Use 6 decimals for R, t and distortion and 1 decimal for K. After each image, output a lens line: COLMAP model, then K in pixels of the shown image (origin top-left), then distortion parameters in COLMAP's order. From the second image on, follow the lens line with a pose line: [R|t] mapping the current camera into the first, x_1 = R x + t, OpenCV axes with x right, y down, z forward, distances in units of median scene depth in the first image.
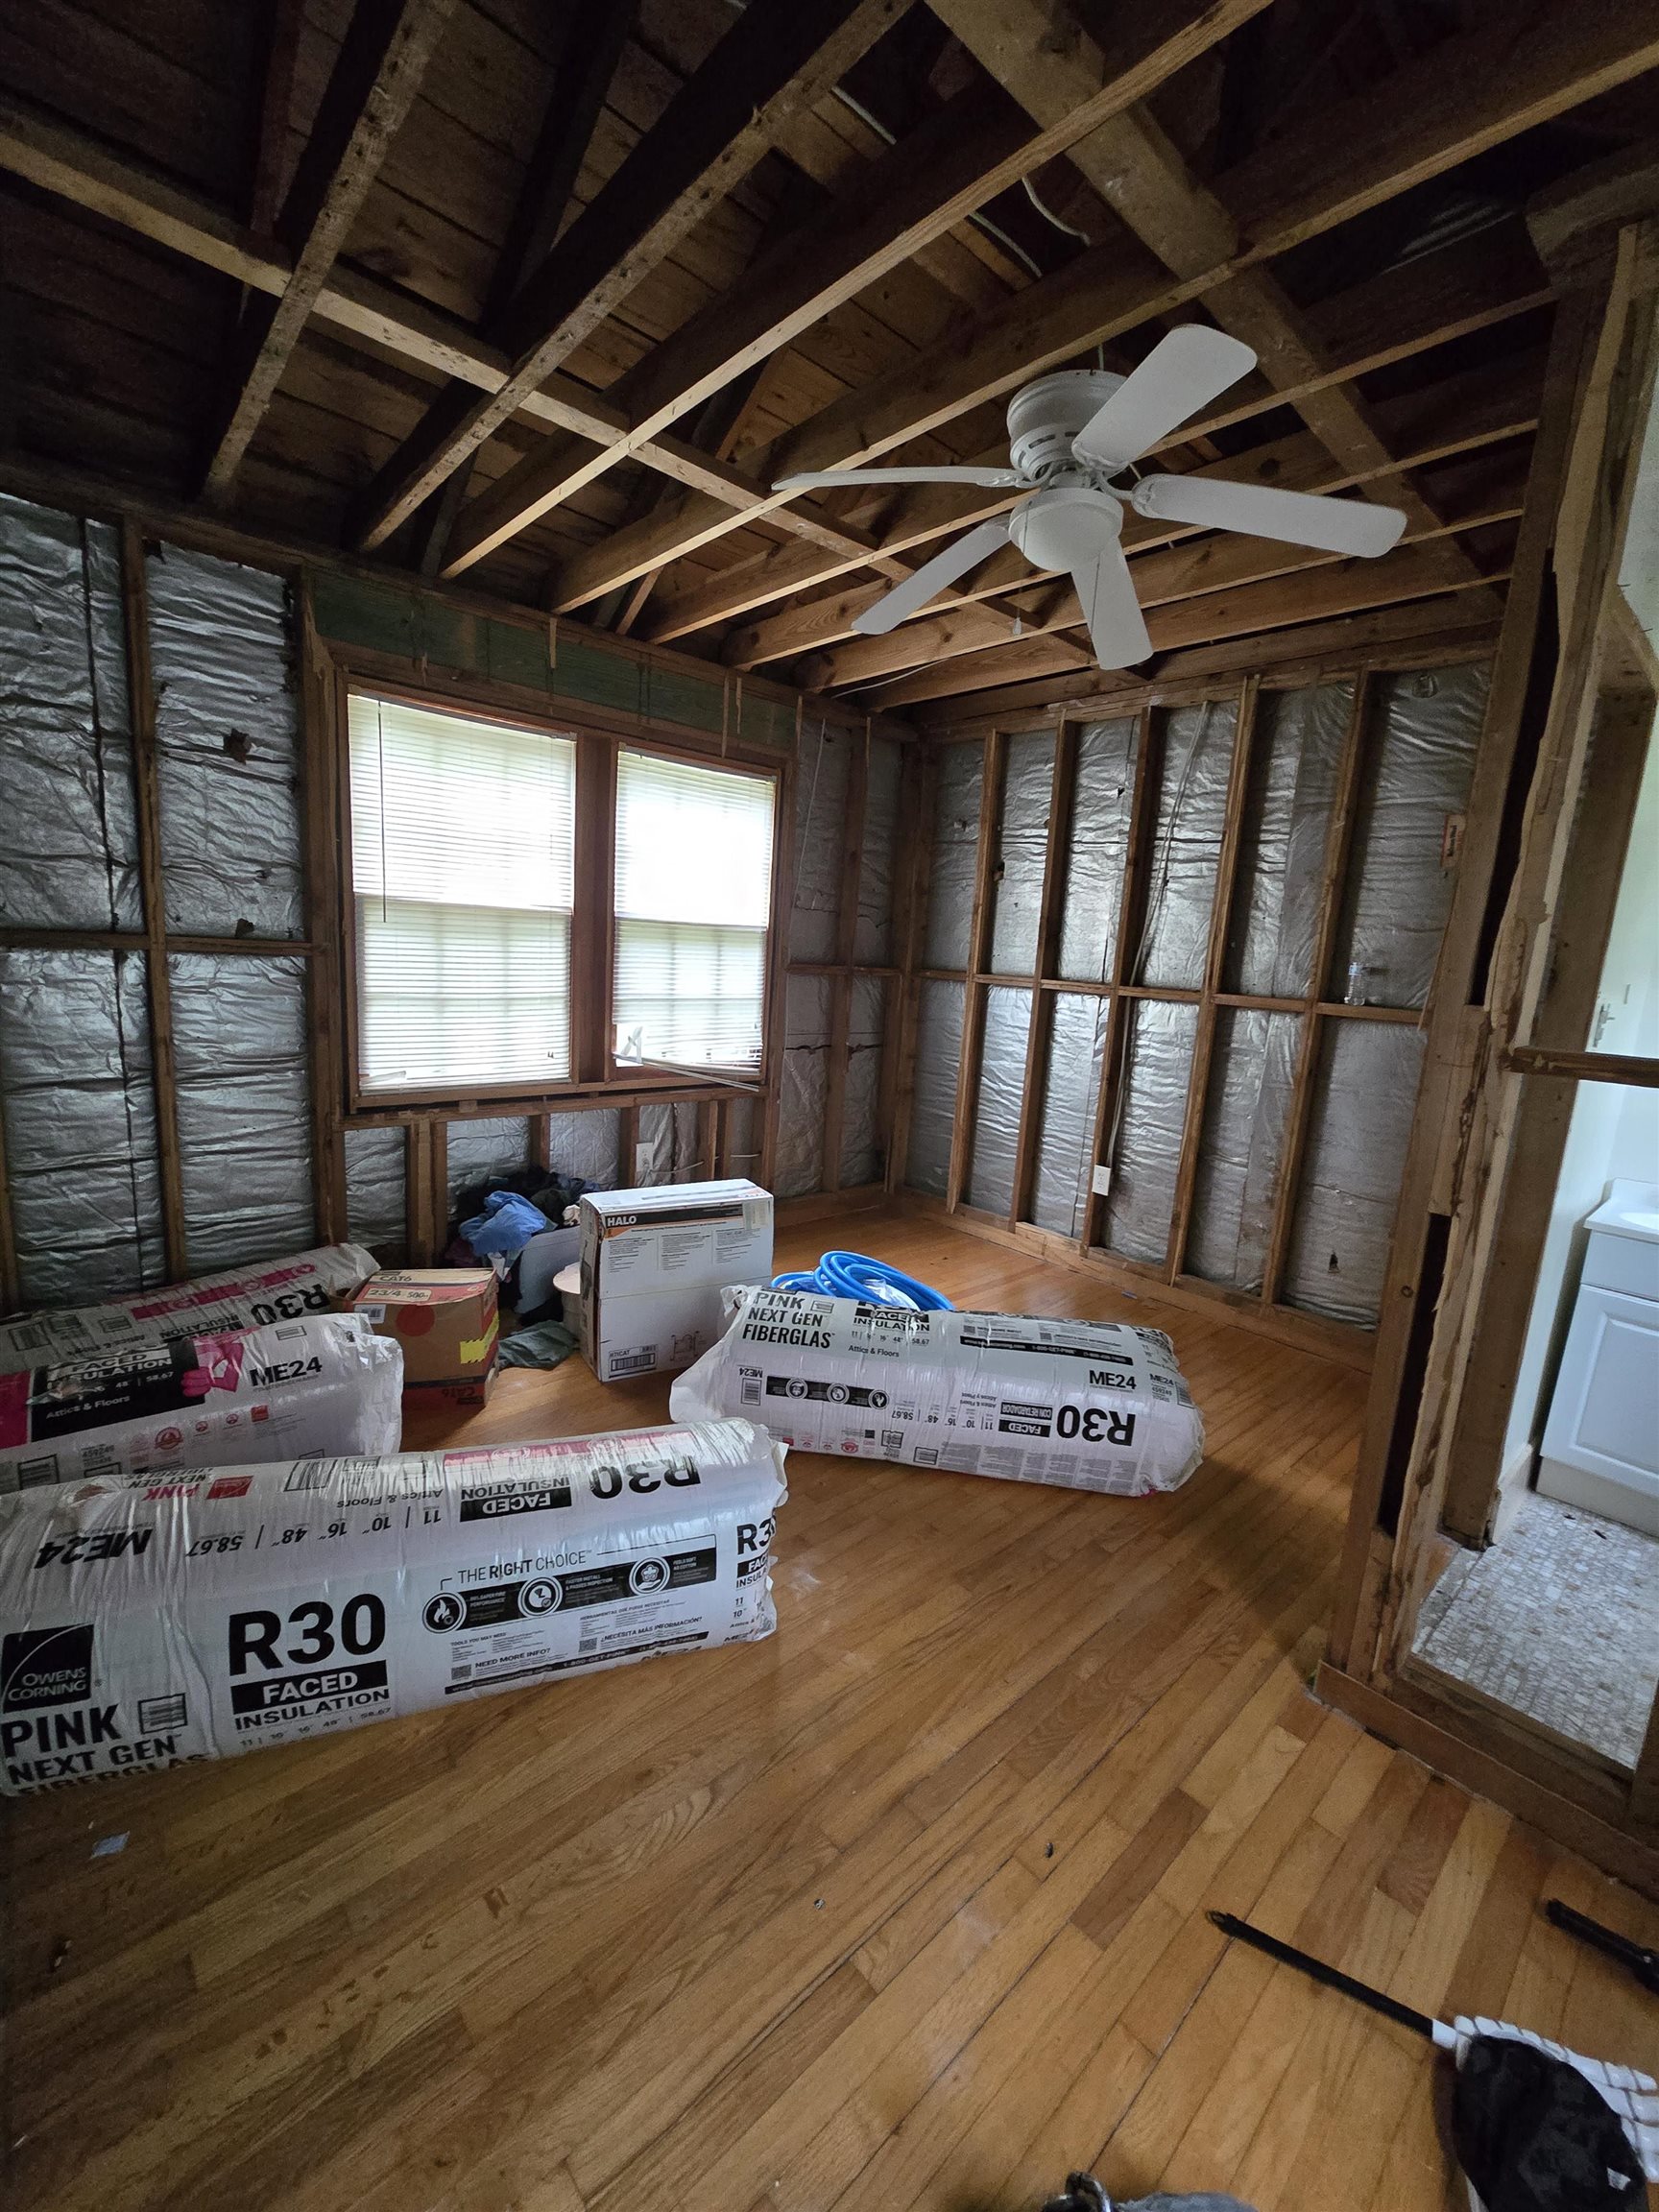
lens RADIAL K [[898.5, 0, 826.8], [0, 898.5, 1106.1], [0, 0, 1]] dist [-0.008218, 0.001767]
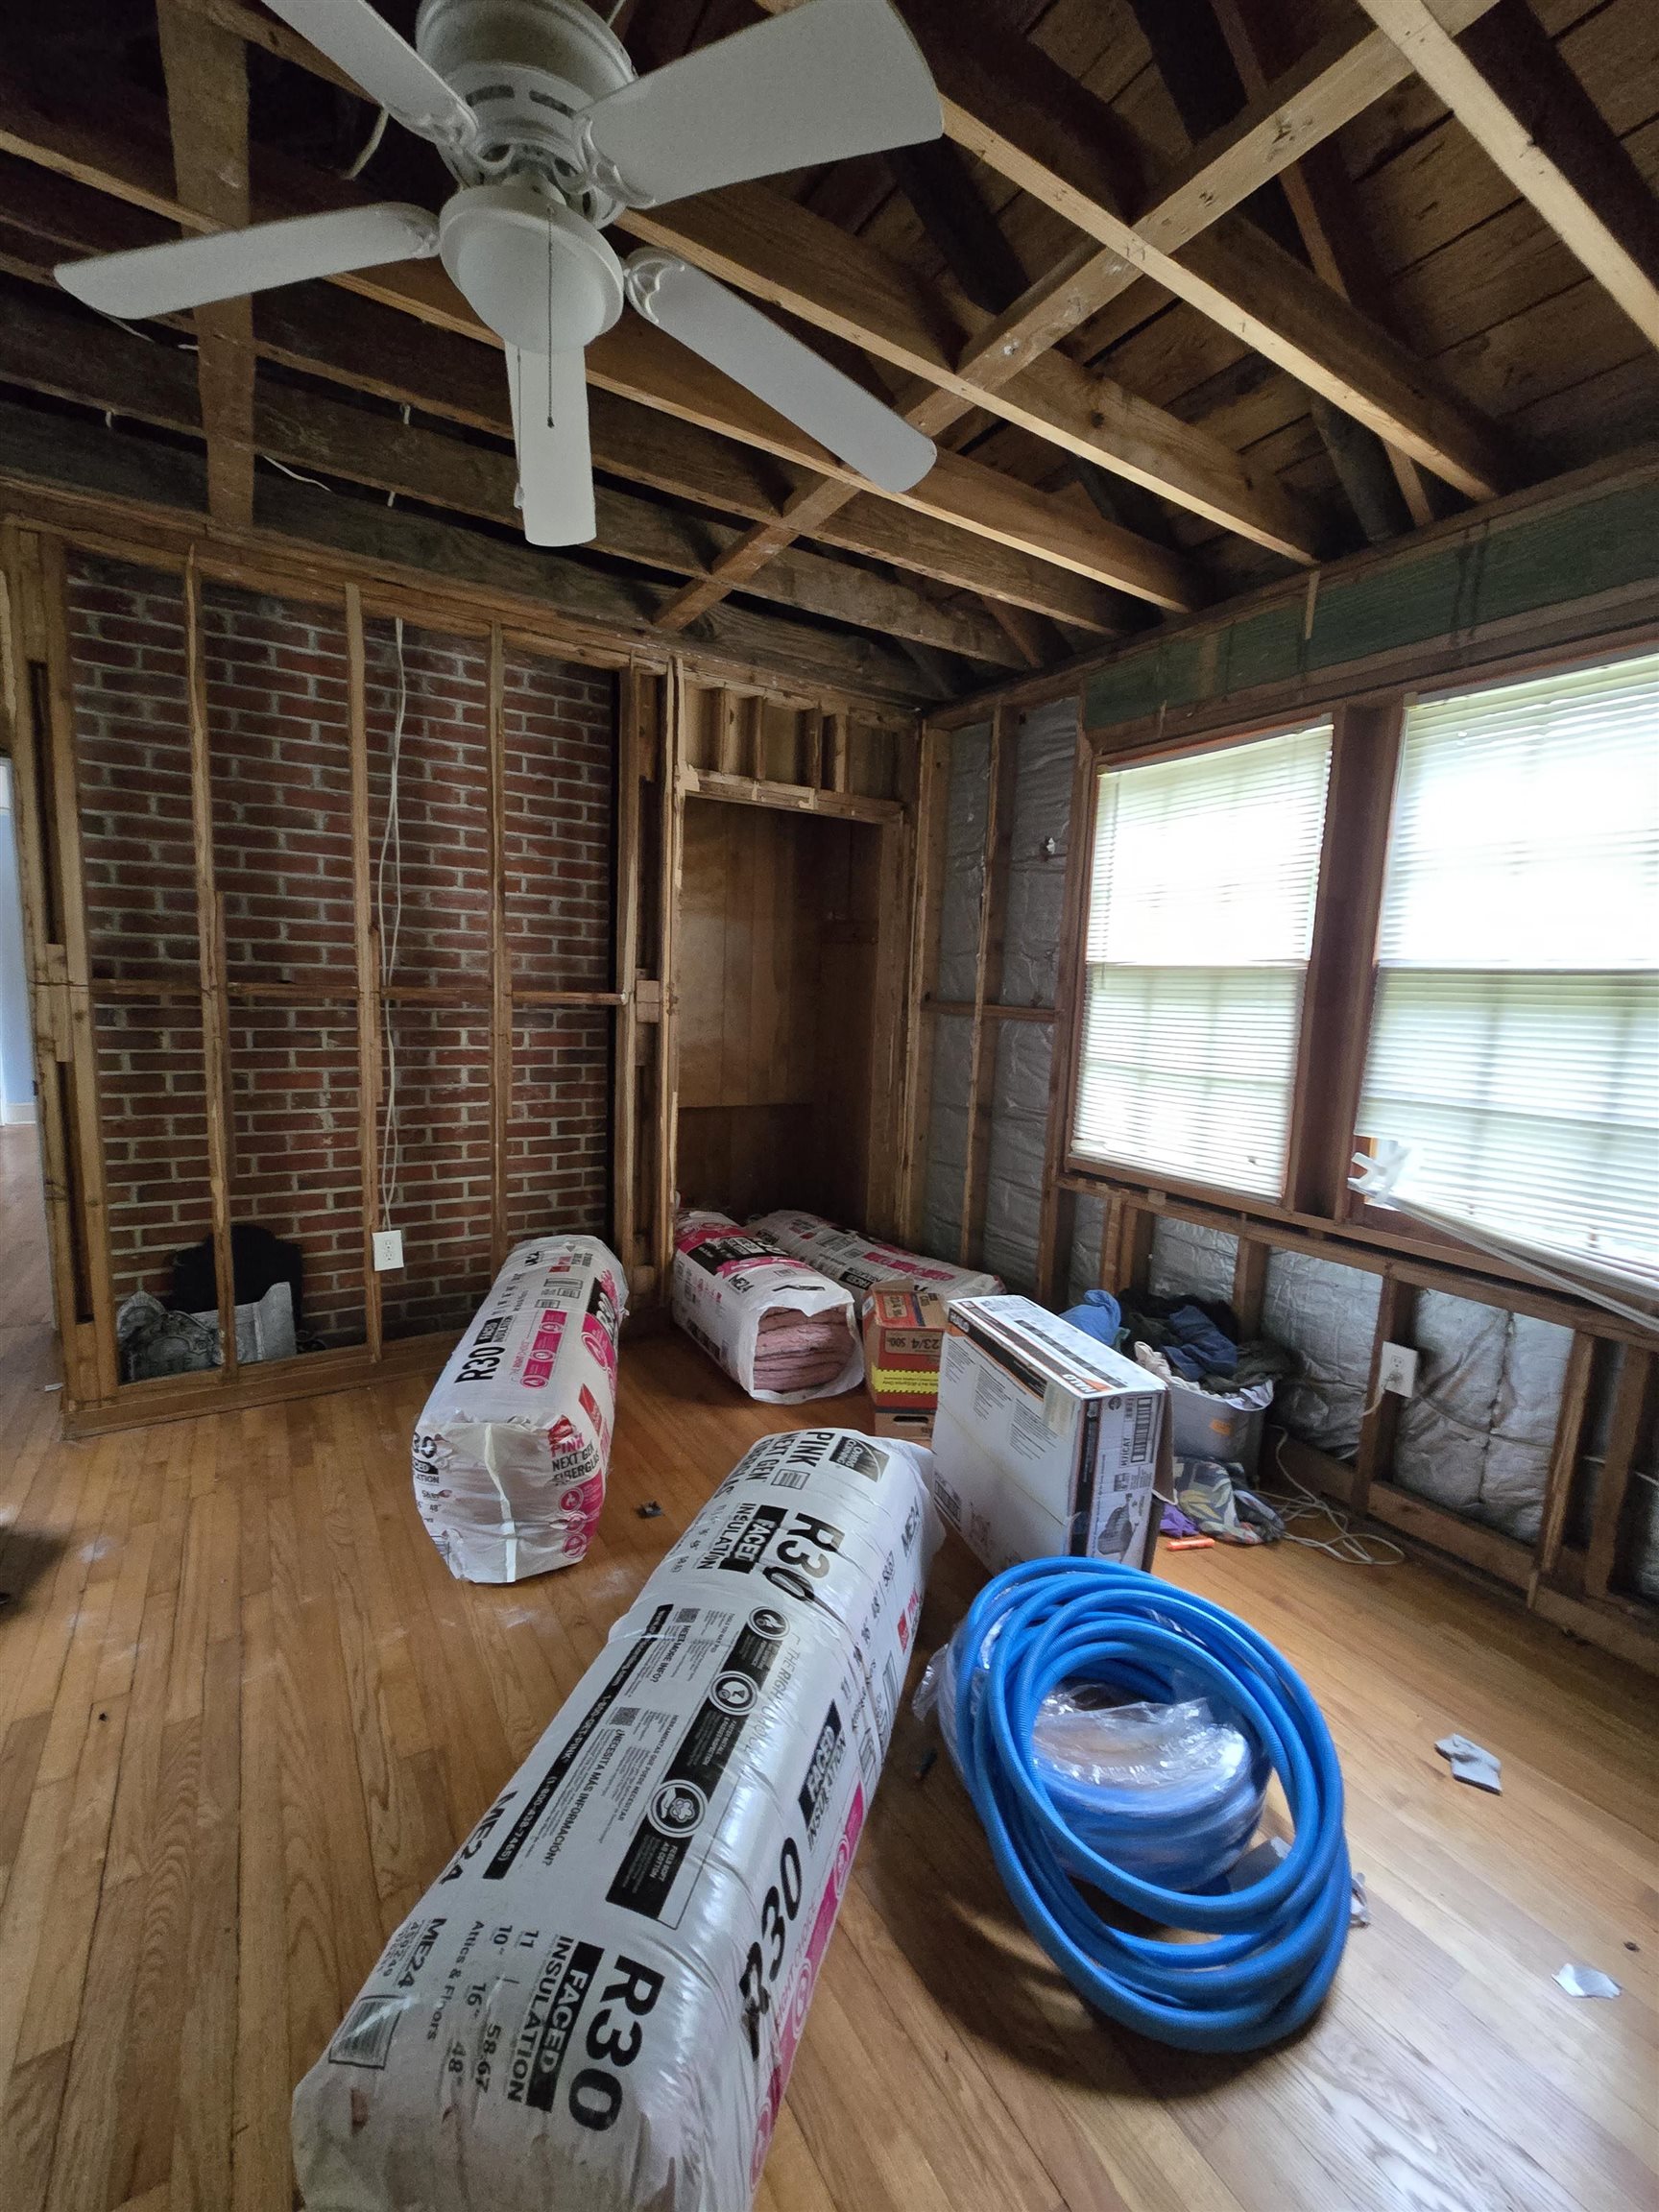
lens RADIAL K [[898.5, 0, 816.9], [0, 898.5, 1106.2], [0, 0, 1]] dist [-0.008218, 0.001767]
pose [[-0.164622, 0.068784, -0.983956, 0.524274], [-0.220882, 0.969660, 0.104739, -0.108345], [0.961307, 0.234581, -0.144434, 0.835155]]
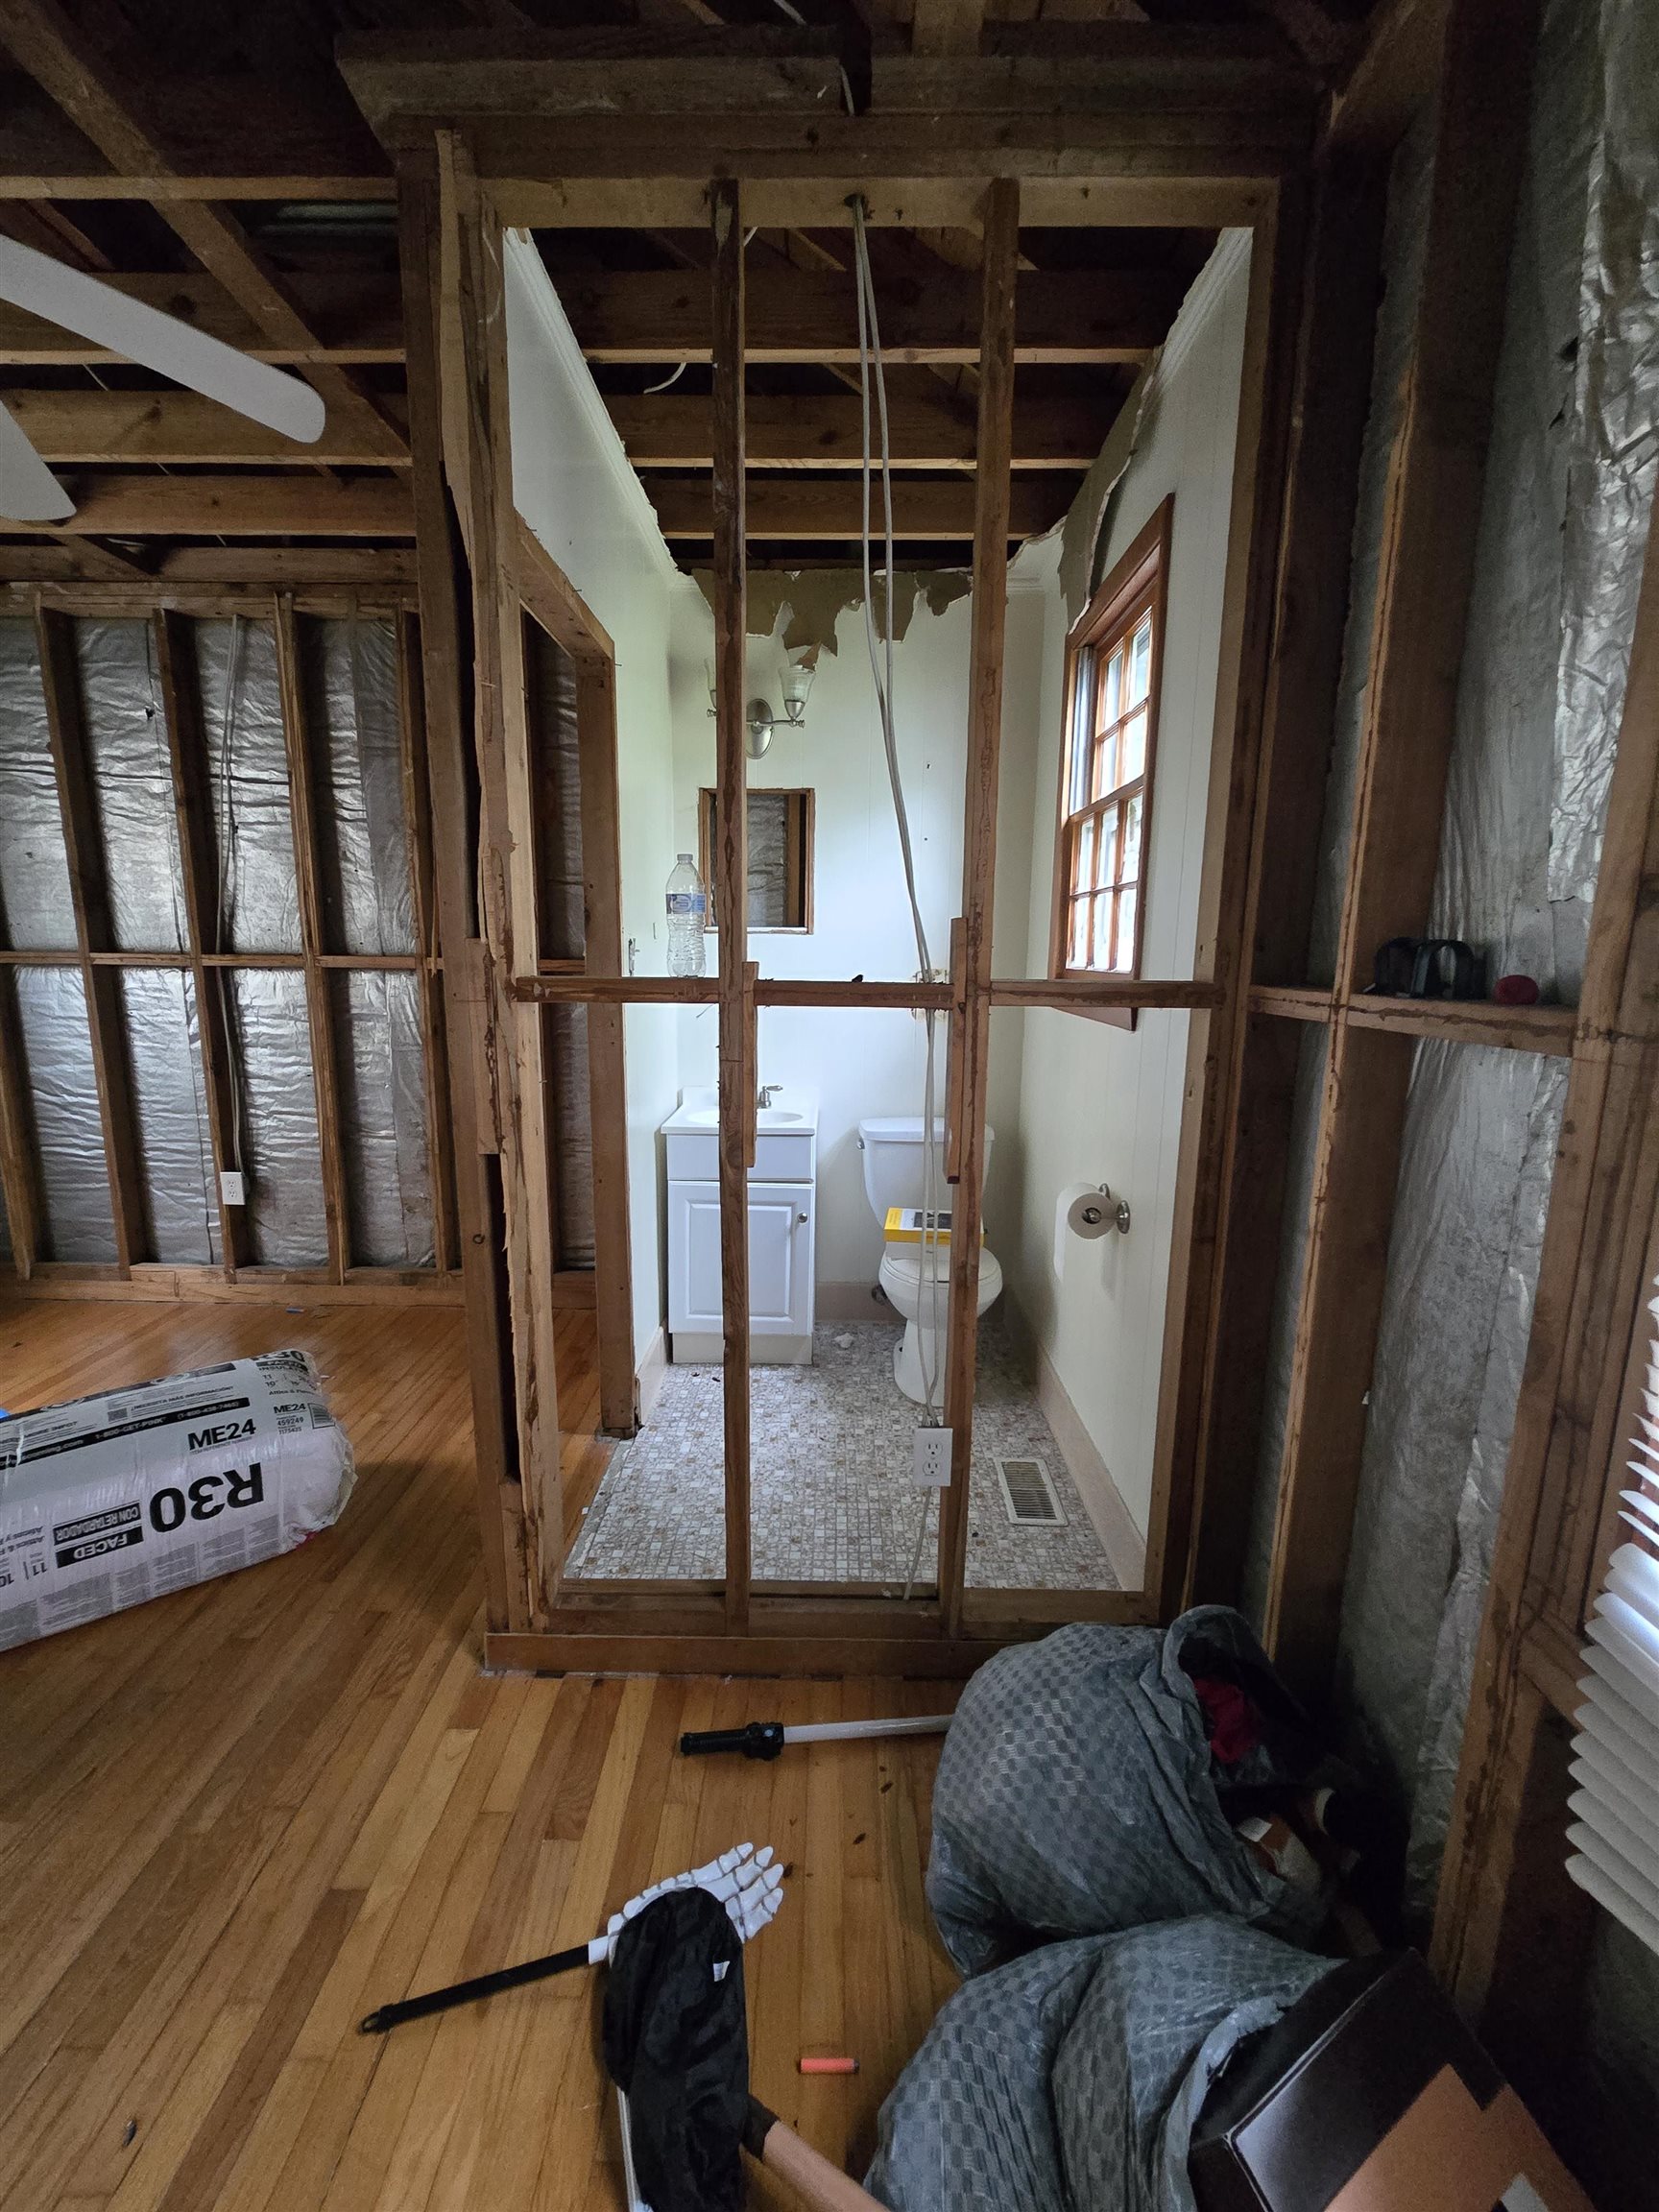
lens RADIAL K [[898.5, 0, 826.2], [0, 898.5, 1108.9], [0, 0, 1]] dist [-0.008218, 0.001767]
pose [[0.674986, -0.179760, 0.715598, 0.117688], [0.155849, 0.982720, 0.099858, 0.015478], [-0.721183, 0.044122, 0.691338, 0.025731]]
